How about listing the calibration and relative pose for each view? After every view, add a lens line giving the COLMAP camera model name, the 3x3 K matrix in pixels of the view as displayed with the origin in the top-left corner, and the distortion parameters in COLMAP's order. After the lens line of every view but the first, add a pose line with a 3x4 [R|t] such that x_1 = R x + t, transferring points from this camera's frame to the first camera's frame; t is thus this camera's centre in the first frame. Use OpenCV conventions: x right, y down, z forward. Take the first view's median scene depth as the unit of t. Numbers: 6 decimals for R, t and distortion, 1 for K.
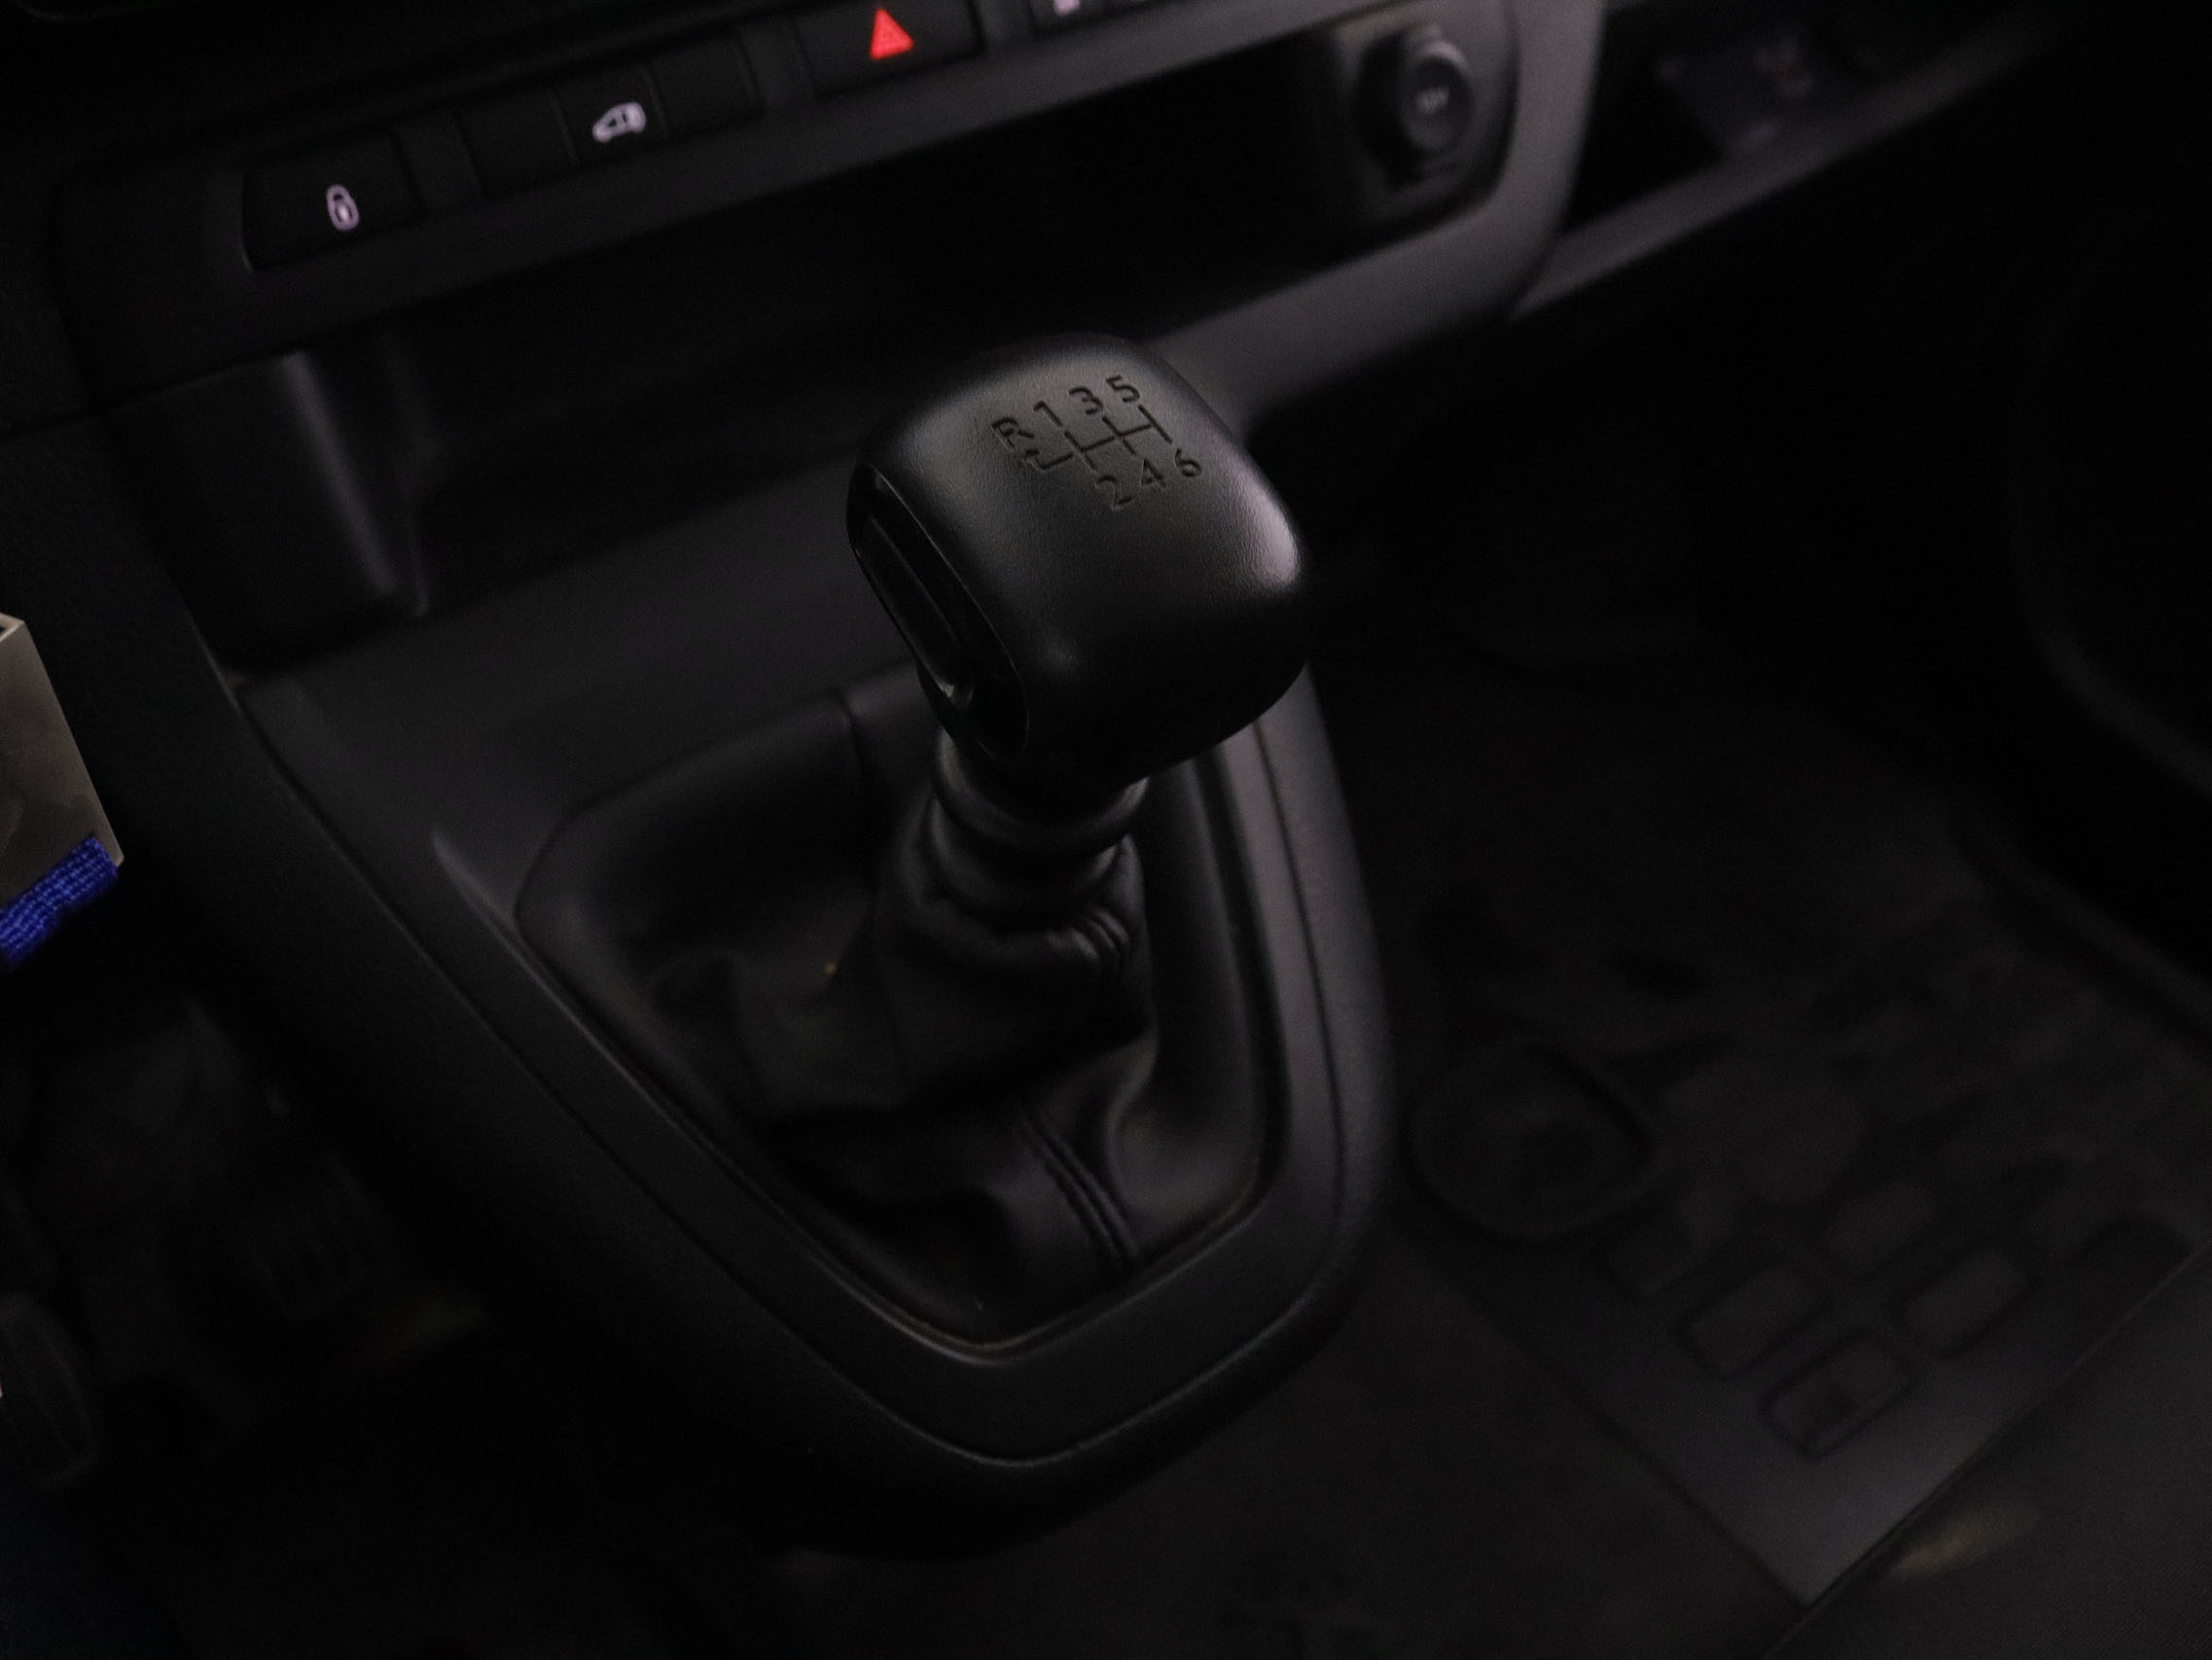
lens RADIAL K [[1967.3, 0, 1087.7], [0, 1967.3, 844.8], [0, 0, 1]] dist [-0.152824, 0.089925]
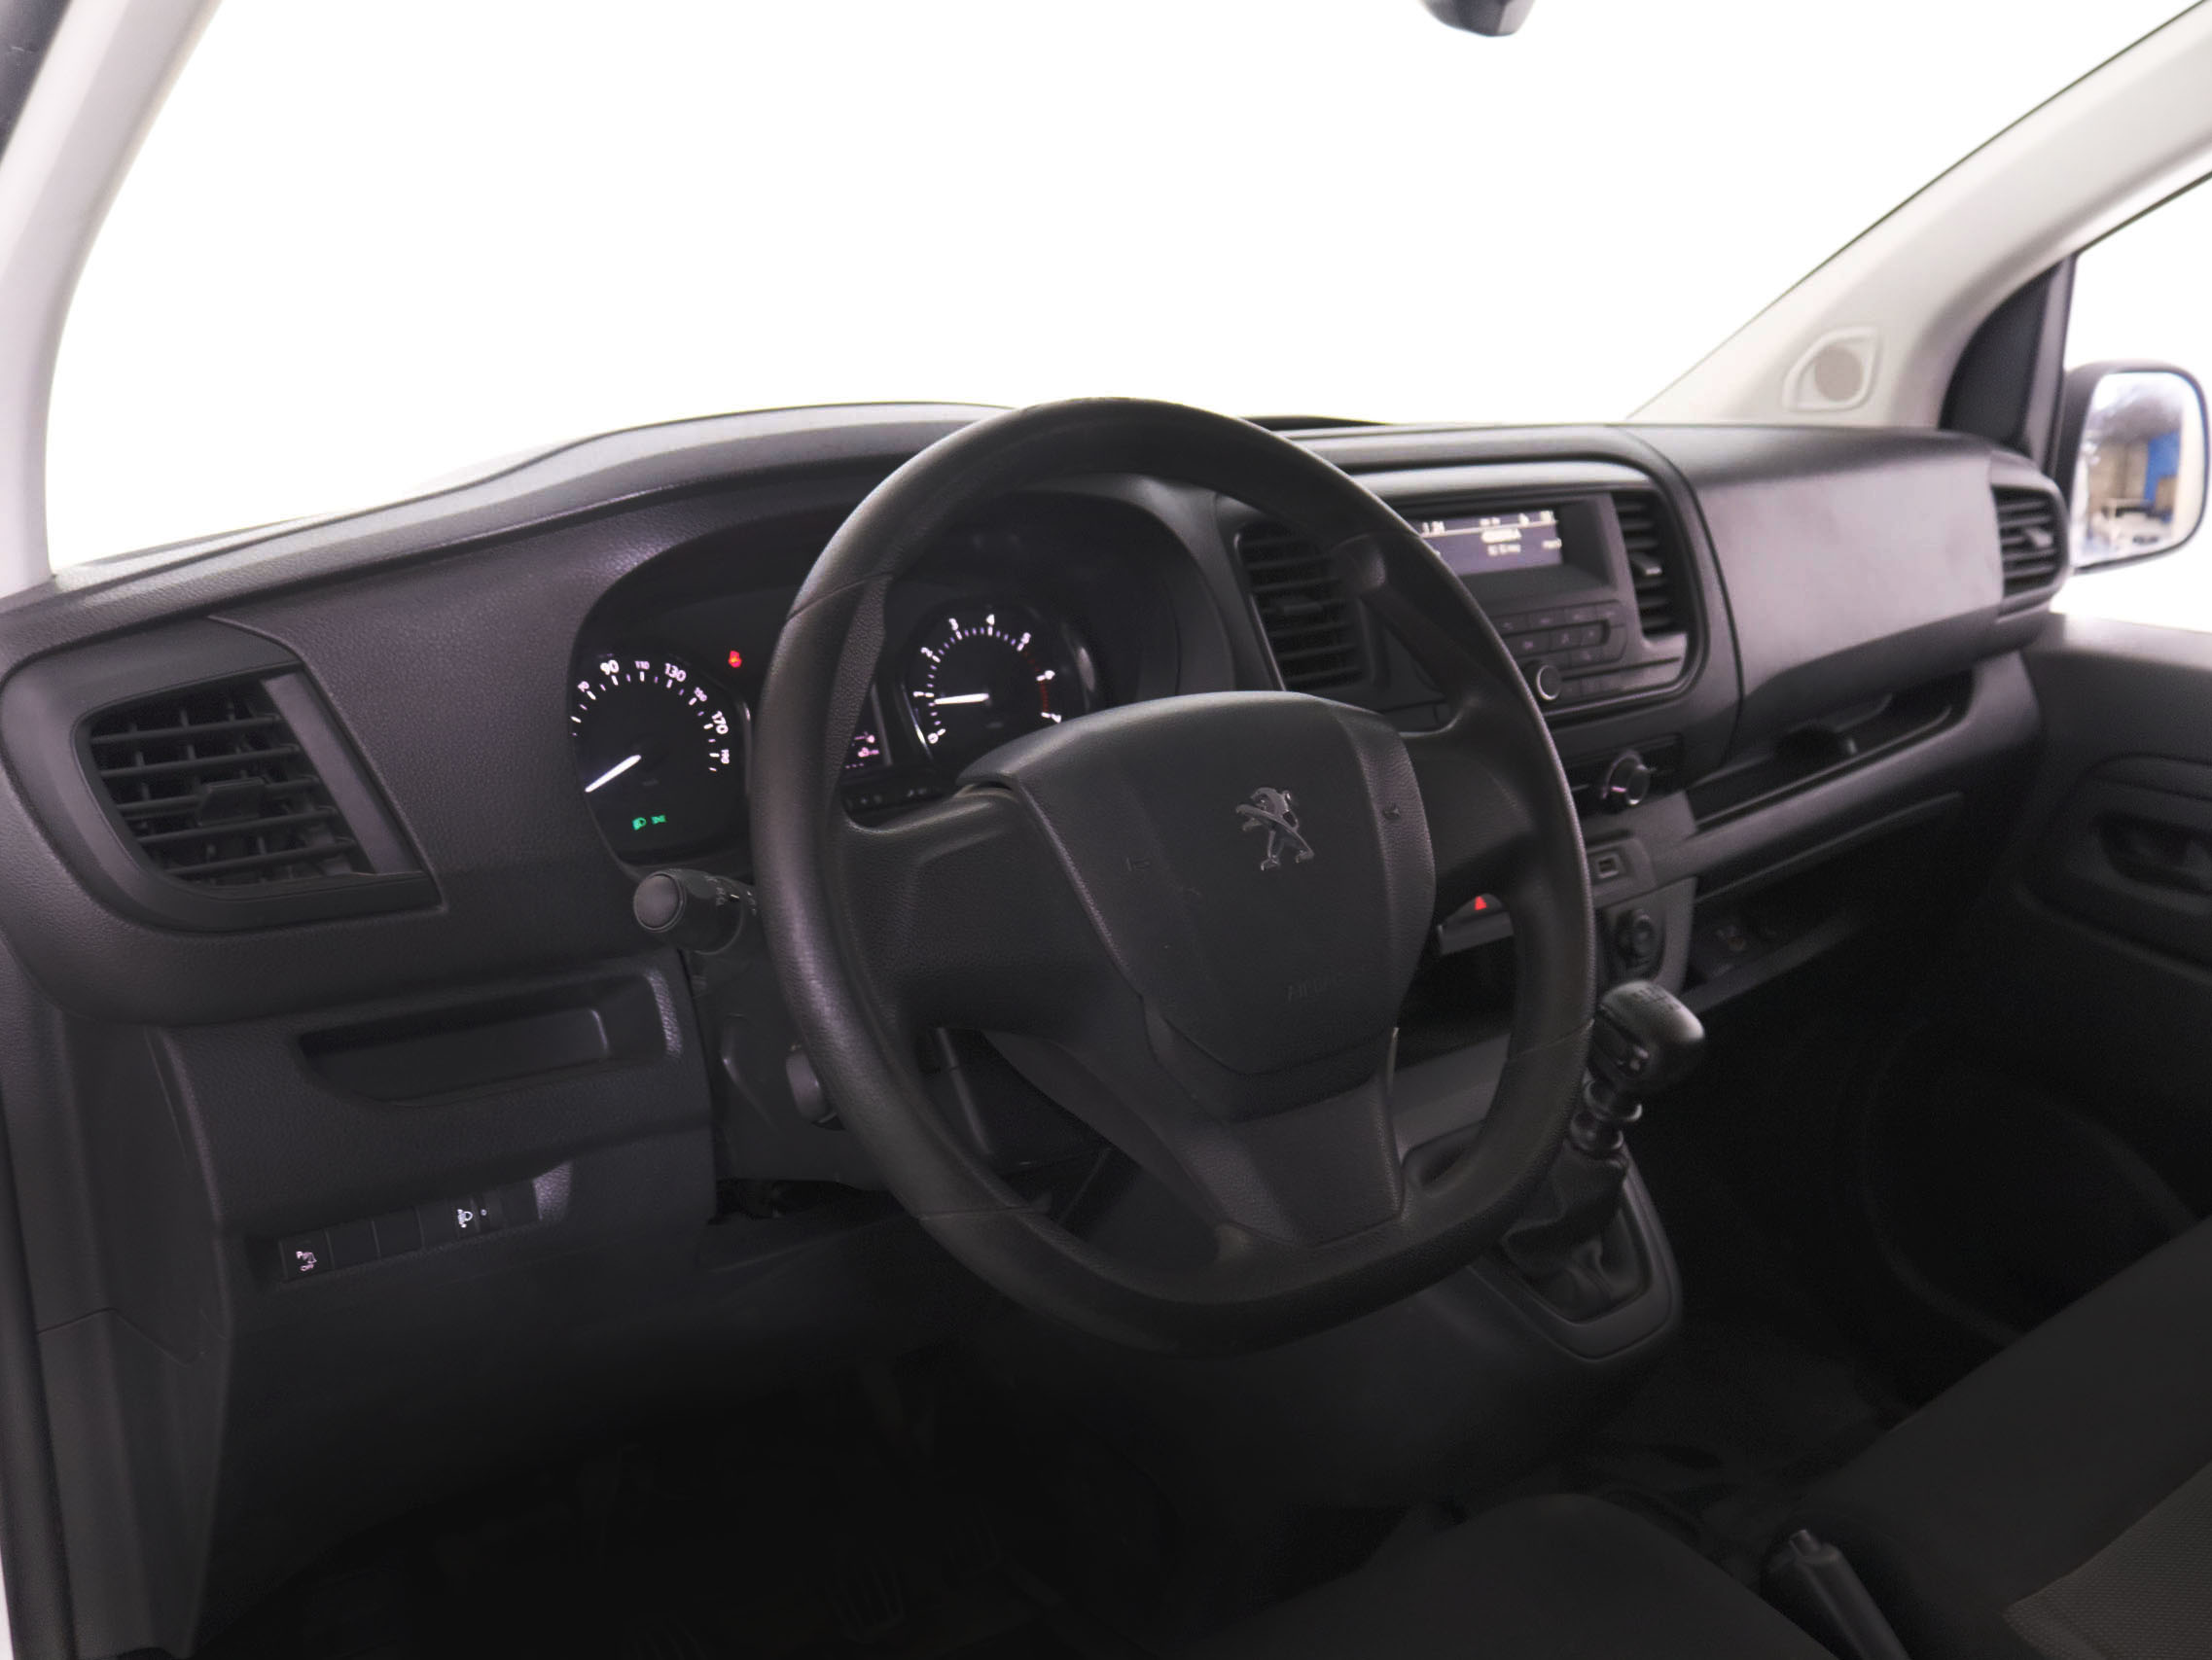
lens RADIAL K [[1967.3, 0, 1106.7], [0, 1967.3, 817.7], [0, 0, 1]] dist [-0.152824, 0.089925]
pose [[0.995873, 0.053016, 0.073667, -0.885742], [-0.015260, 0.897912, -0.439910, 0.763440], [-0.089469, 0.436970, 0.895015, -1.634524]]
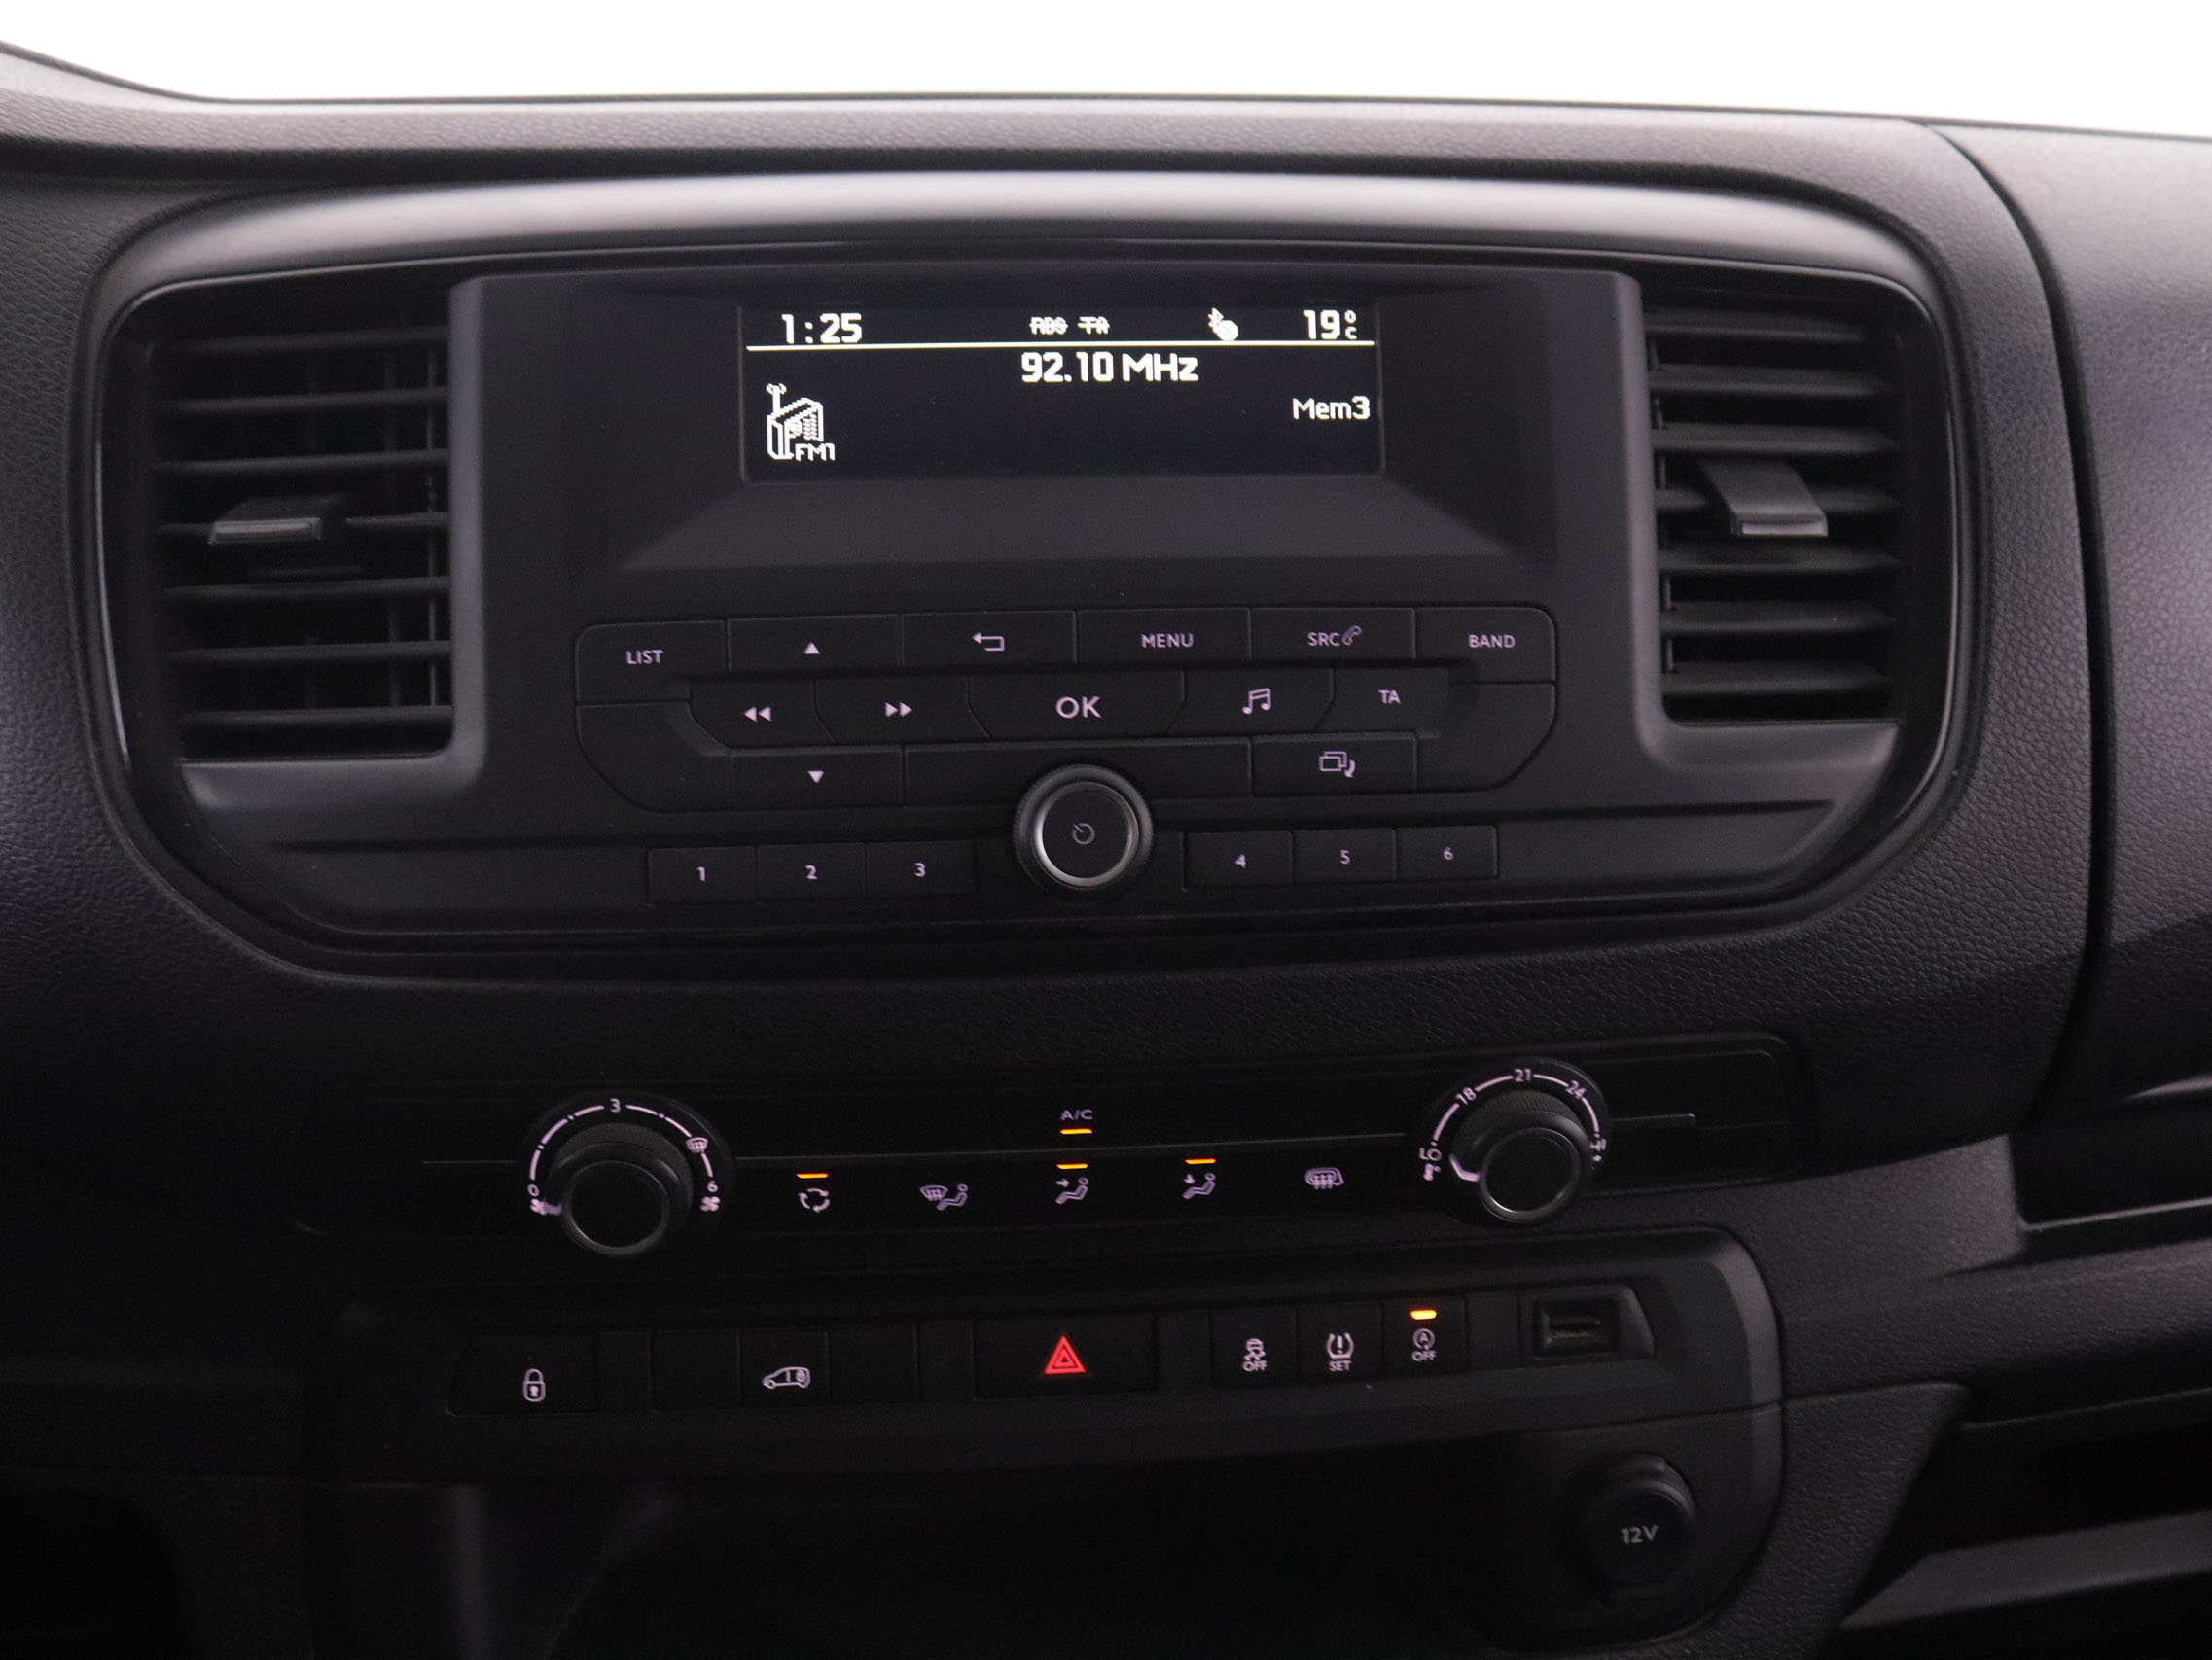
lens RADIAL K [[1967.3, 0, 1135.3], [0, 1967.3, 811.1], [0, 0, 1]] dist [-0.152824, 0.089925]
pose [[0.873406, 0.224046, -0.432396, 0.338734], [-0.364884, 0.889094, -0.276353, -0.409037], [0.322524, 0.399143, 0.858291, -0.056859]]
